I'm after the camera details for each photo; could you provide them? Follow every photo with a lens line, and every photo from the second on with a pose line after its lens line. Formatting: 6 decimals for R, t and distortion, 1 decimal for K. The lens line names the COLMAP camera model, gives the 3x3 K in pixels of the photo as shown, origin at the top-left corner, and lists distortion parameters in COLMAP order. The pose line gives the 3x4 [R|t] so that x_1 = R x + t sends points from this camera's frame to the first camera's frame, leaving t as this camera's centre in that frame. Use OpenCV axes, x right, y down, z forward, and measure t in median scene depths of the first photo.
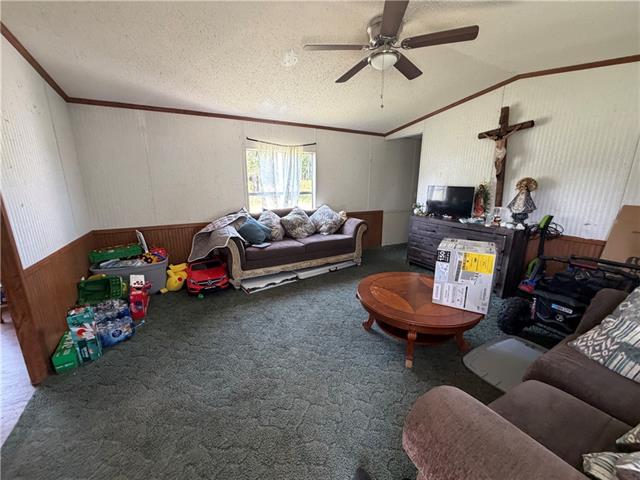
lens RADIAL K [[254.8, 0, 320.0], [0, 254.8, 240.0], [0, 0, 1]] dist [0.000171, 0.000041]
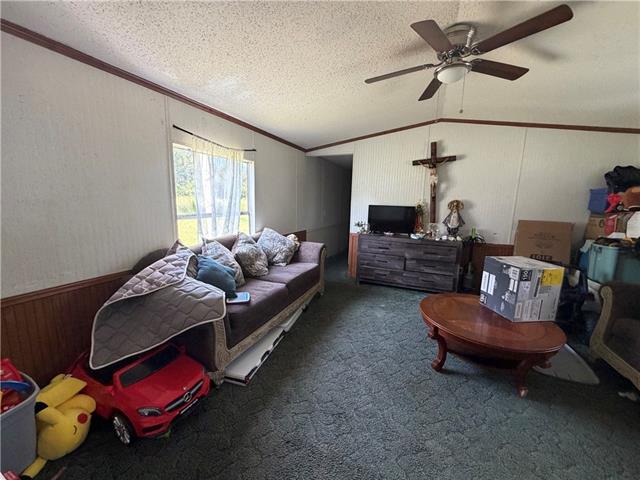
lens RADIAL K [[254.8, 0, 320.0], [0, 254.8, 240.0], [0, 0, 1]] dist [0.000171, 0.000041]
pose [[0.792757, -0.079044, 0.604391, -0.434815], [0.115954, 0.993006, -0.022225, -0.083646], [-0.598407, 0.087700, 0.796378, 0.360626]]
